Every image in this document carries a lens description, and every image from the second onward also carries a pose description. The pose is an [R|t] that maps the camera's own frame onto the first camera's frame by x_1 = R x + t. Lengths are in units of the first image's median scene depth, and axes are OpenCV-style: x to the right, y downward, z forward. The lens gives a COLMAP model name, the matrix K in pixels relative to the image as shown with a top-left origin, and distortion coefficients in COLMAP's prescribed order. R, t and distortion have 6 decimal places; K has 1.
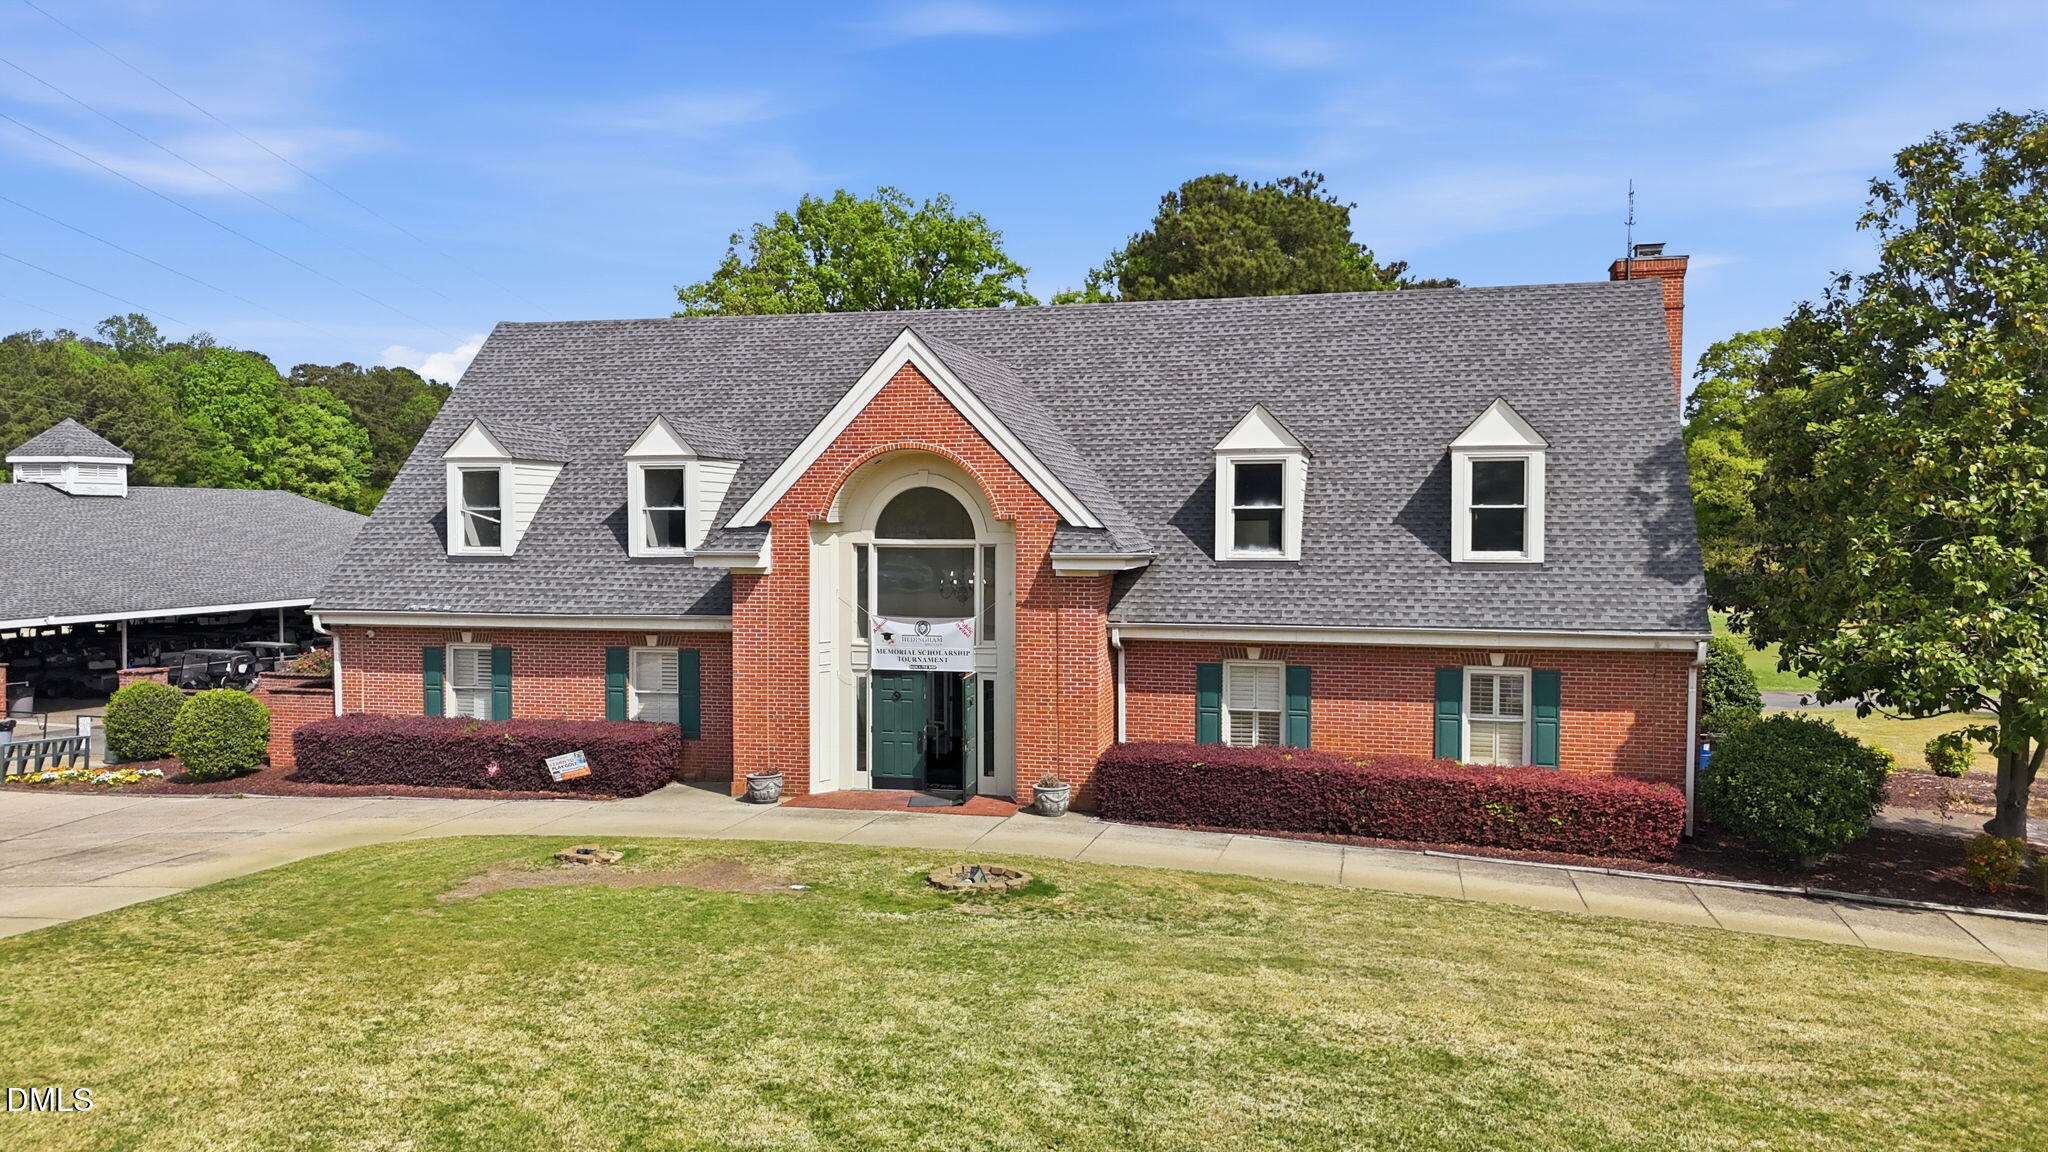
lens RADIAL K [[1498.3, 0, 1019.4], [0, 1498.3, 579.2], [0, 0, 1]] dist [0.152078, -0.267662]
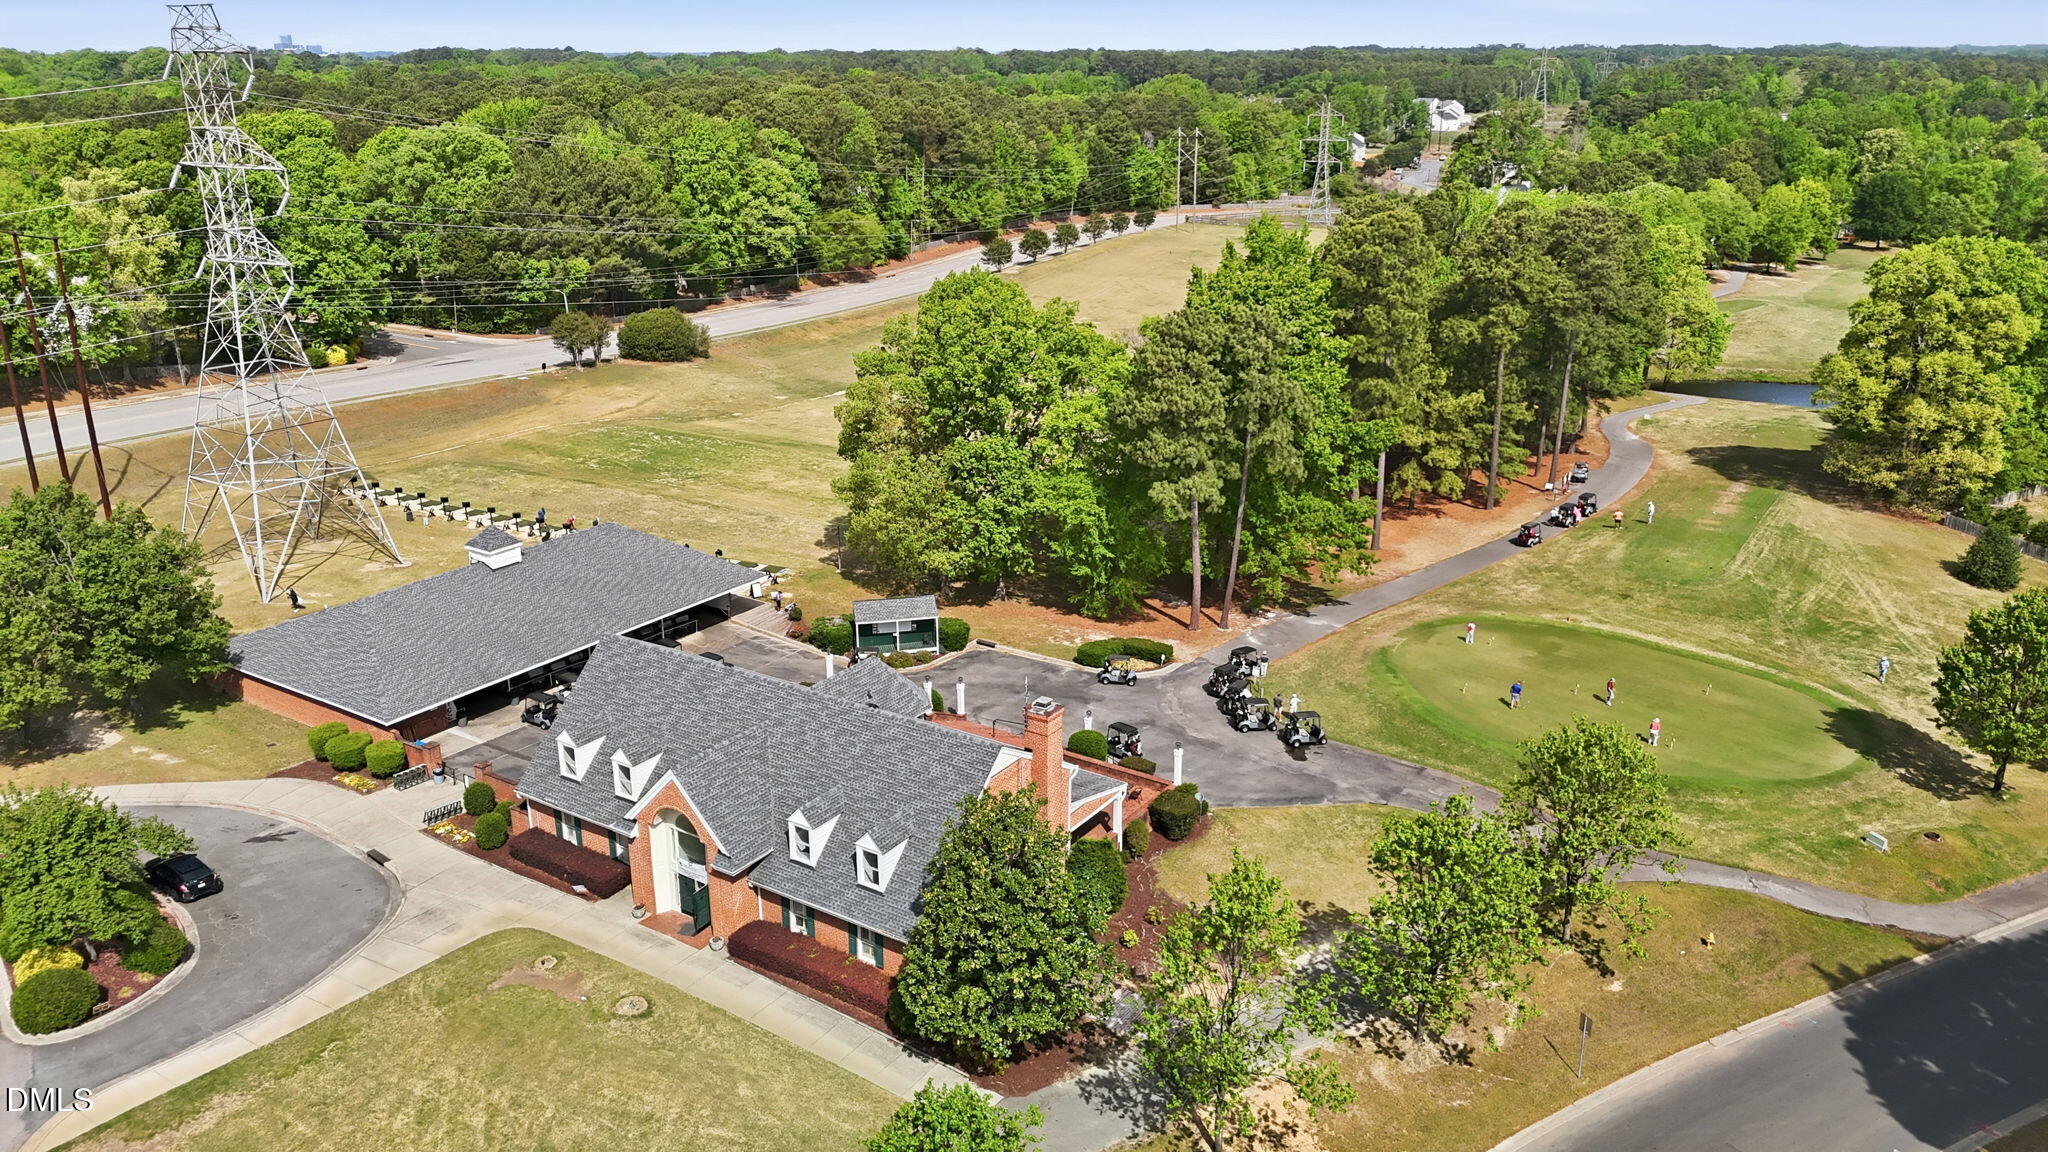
lens RADIAL K [[1498.3, 0, 1019.4], [0, 1498.3, 579.2], [0, 0, 1]] dist [0.152078, -0.267662]
pose [[0.939337, 0.112261, -0.324103, 0.182134], [-0.008097, 0.951916, 0.306252, -0.179378], [0.342899, -0.285050, 0.895079, -0.146197]]
